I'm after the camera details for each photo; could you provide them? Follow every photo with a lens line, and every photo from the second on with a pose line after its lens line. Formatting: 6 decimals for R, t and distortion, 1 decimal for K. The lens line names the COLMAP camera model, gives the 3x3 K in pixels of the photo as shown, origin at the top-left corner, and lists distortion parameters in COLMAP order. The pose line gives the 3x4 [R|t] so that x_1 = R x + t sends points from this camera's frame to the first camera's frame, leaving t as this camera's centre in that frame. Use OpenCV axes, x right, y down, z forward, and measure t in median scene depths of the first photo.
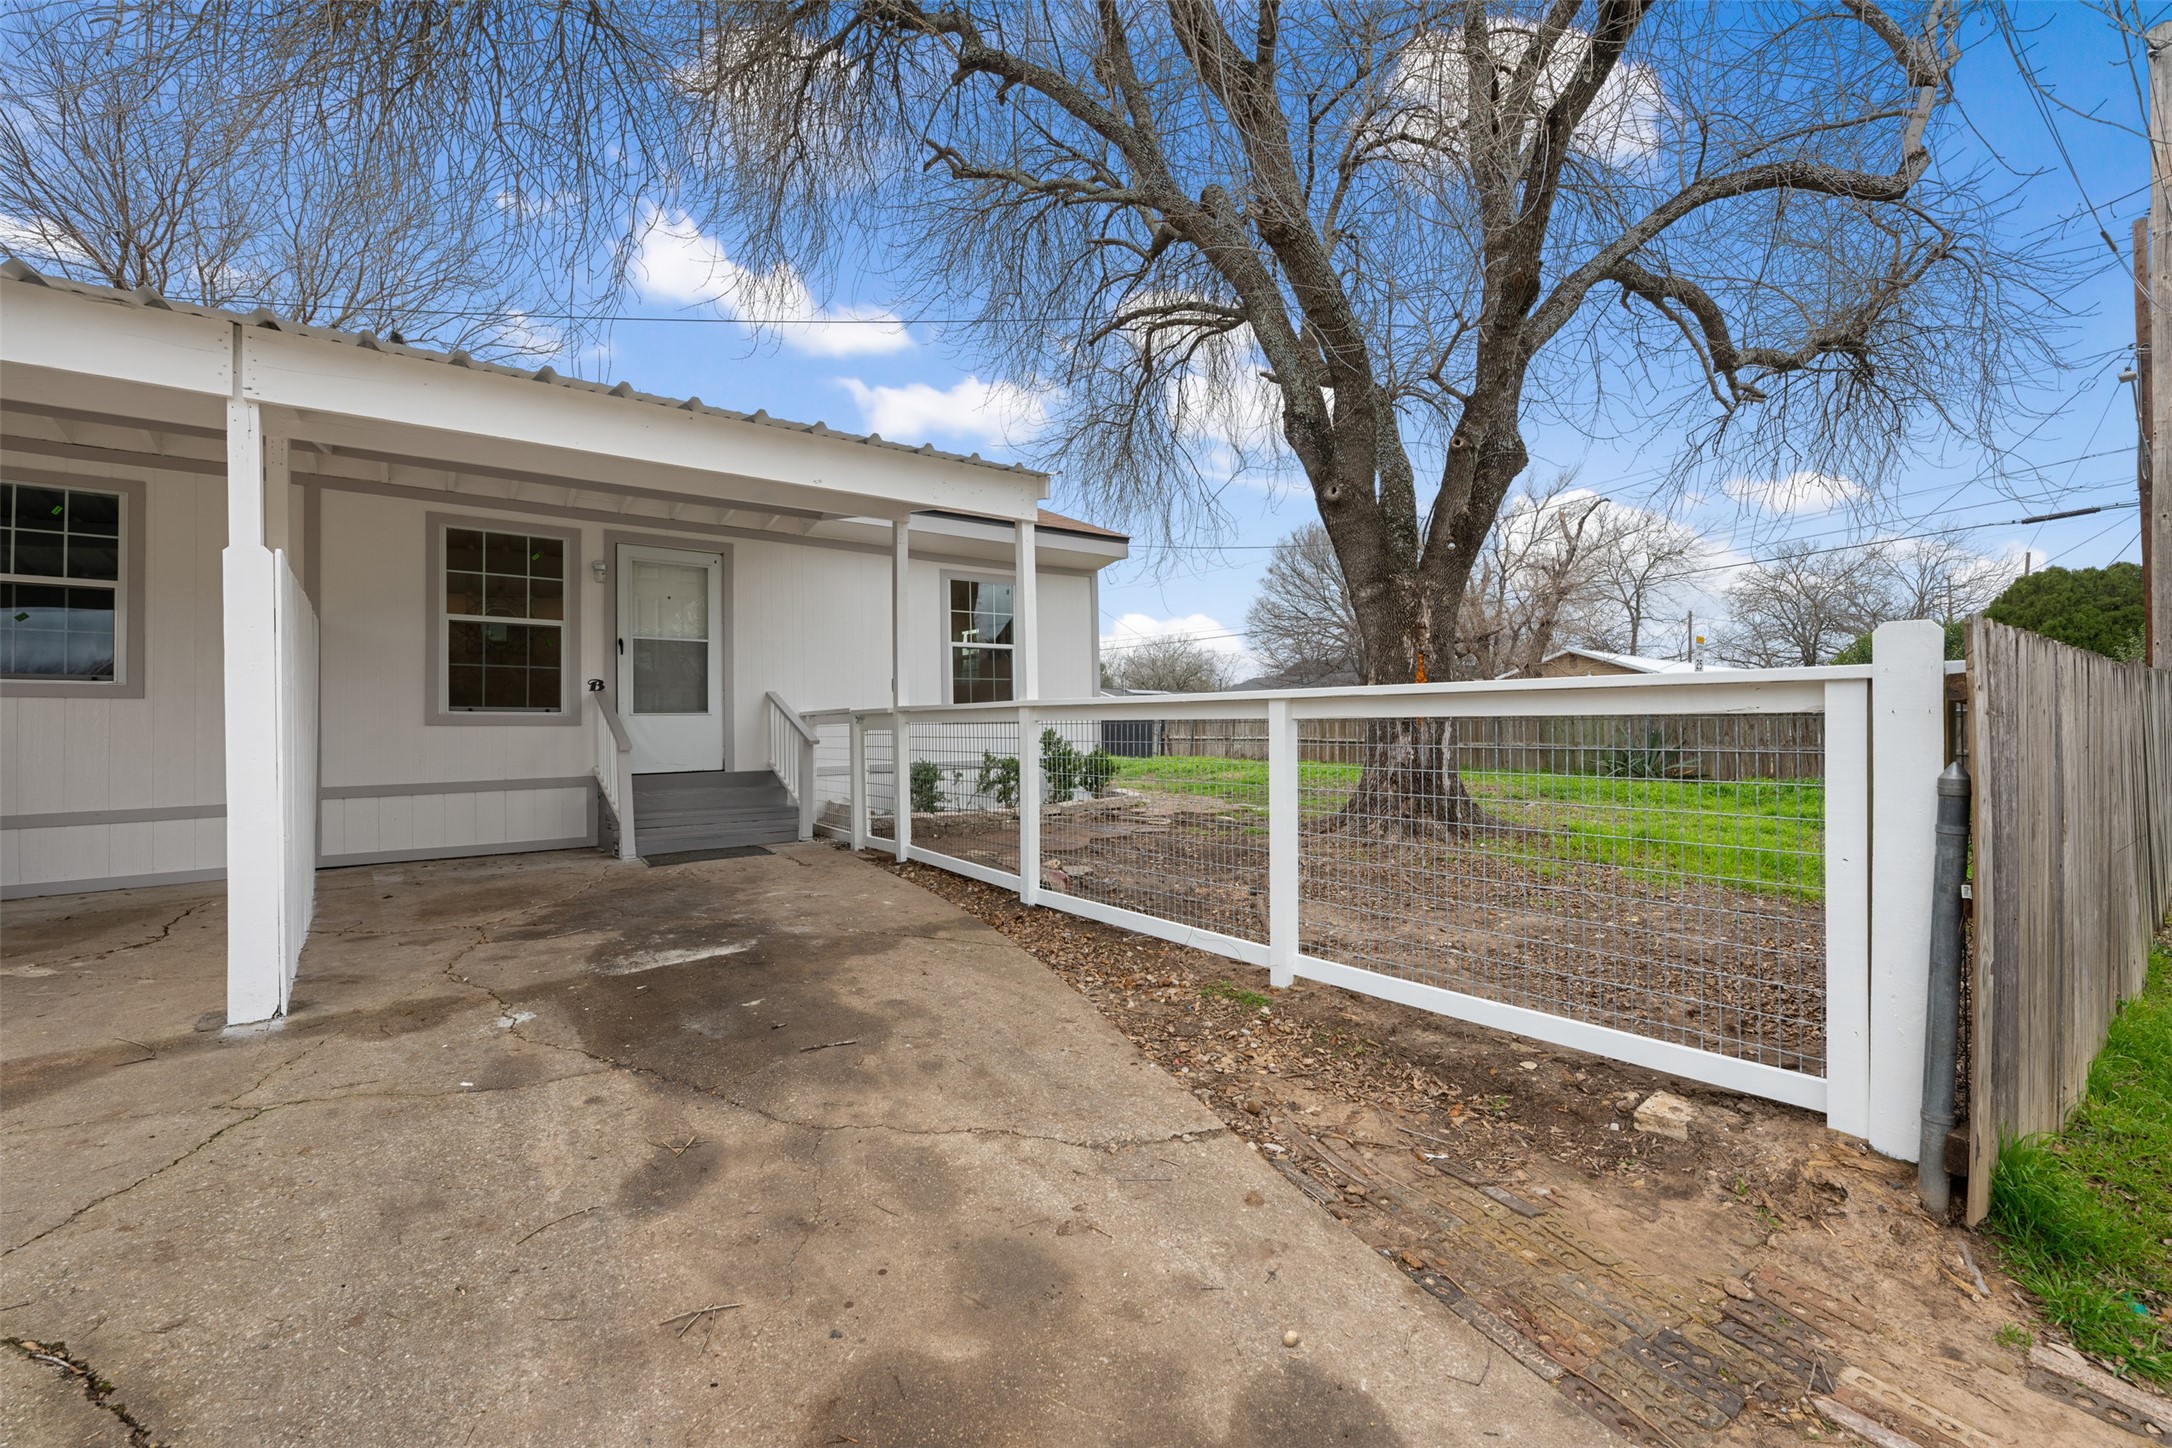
lens RADIAL K [[872.8, 0, 1089.4], [0, 872.8, 722.5], [0, 0, 1]] dist [-0.003025, 0.000418]
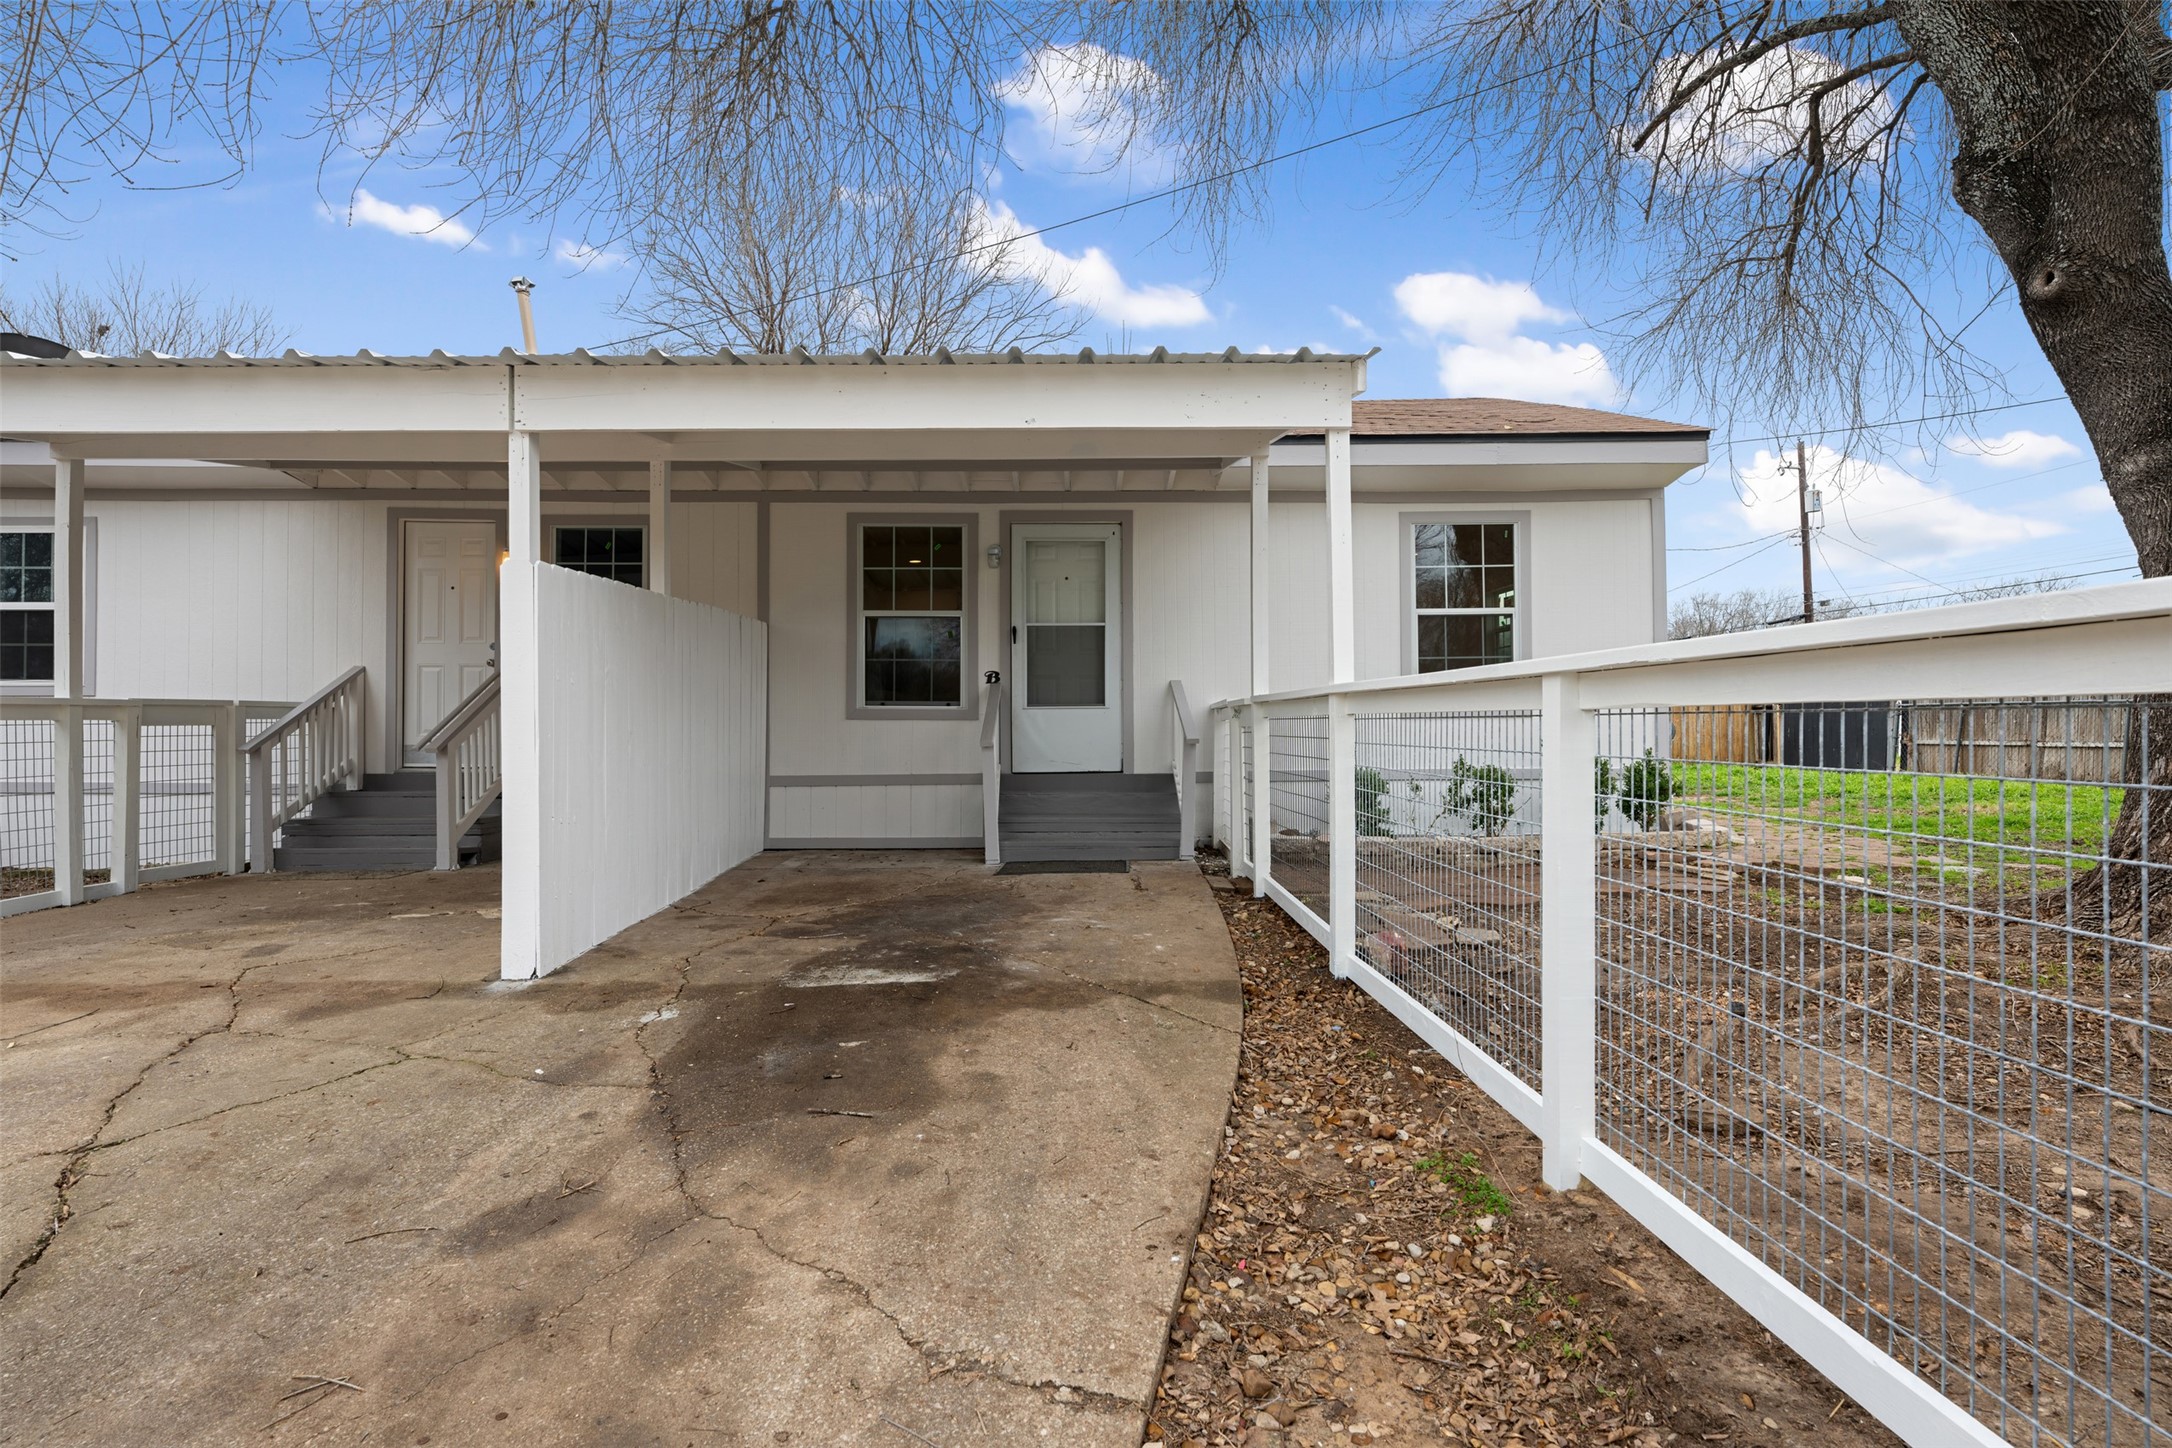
lens RADIAL K [[1054.1, 0, 1080.7], [0, 1054.1, 723.8], [0, 0, 1]] dist [-0.001998, 0.000827]
pose [[0.806113, 0.004689, -0.591744, 0.263194], [-0.001034, 0.999978, 0.006516, 0.000323], [0.591761, -0.004641, 0.806100, 0.194926]]
